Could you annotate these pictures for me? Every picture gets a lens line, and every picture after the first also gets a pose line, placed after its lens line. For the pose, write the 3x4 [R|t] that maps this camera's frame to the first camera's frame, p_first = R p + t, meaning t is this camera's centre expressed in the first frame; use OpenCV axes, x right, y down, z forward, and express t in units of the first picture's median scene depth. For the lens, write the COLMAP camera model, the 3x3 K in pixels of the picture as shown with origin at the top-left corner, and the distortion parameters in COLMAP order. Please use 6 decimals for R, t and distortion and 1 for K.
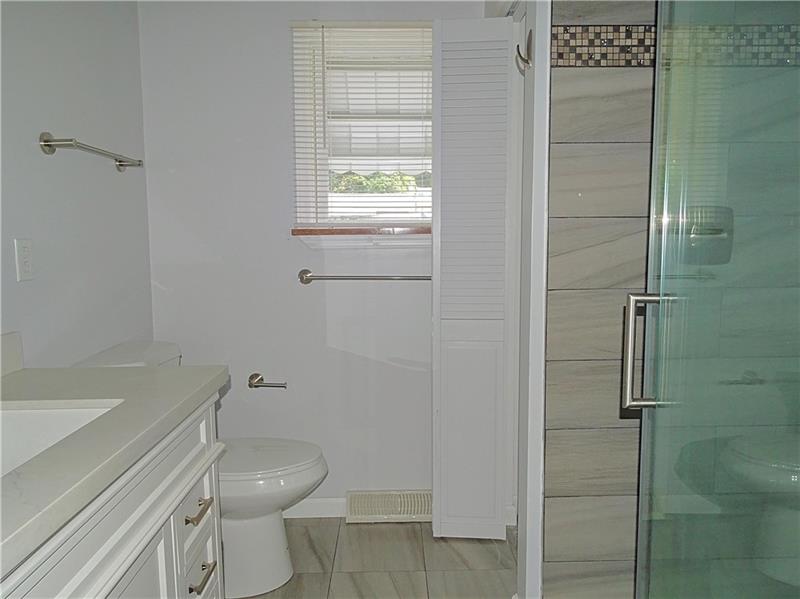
lens RADIAL K [[578.3, 0, 402.1], [0, 578.3, 302.5], [0, 0, 1]] dist [0.006364, 0.003096]
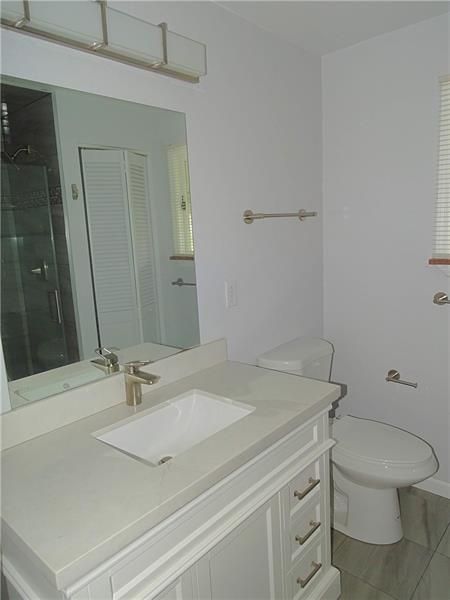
lens RADIAL K [[428.0, 0, 225.8], [0, 428.0, 297.9], [0, 0, 1]] dist [-0.005567, 0.004385]
pose [[0.727565, 0.100013, -0.678710, 0.146377], [-0.035800, 0.993504, 0.108022, -0.180159], [0.685104, -0.054295, 0.726419, 0.111565]]
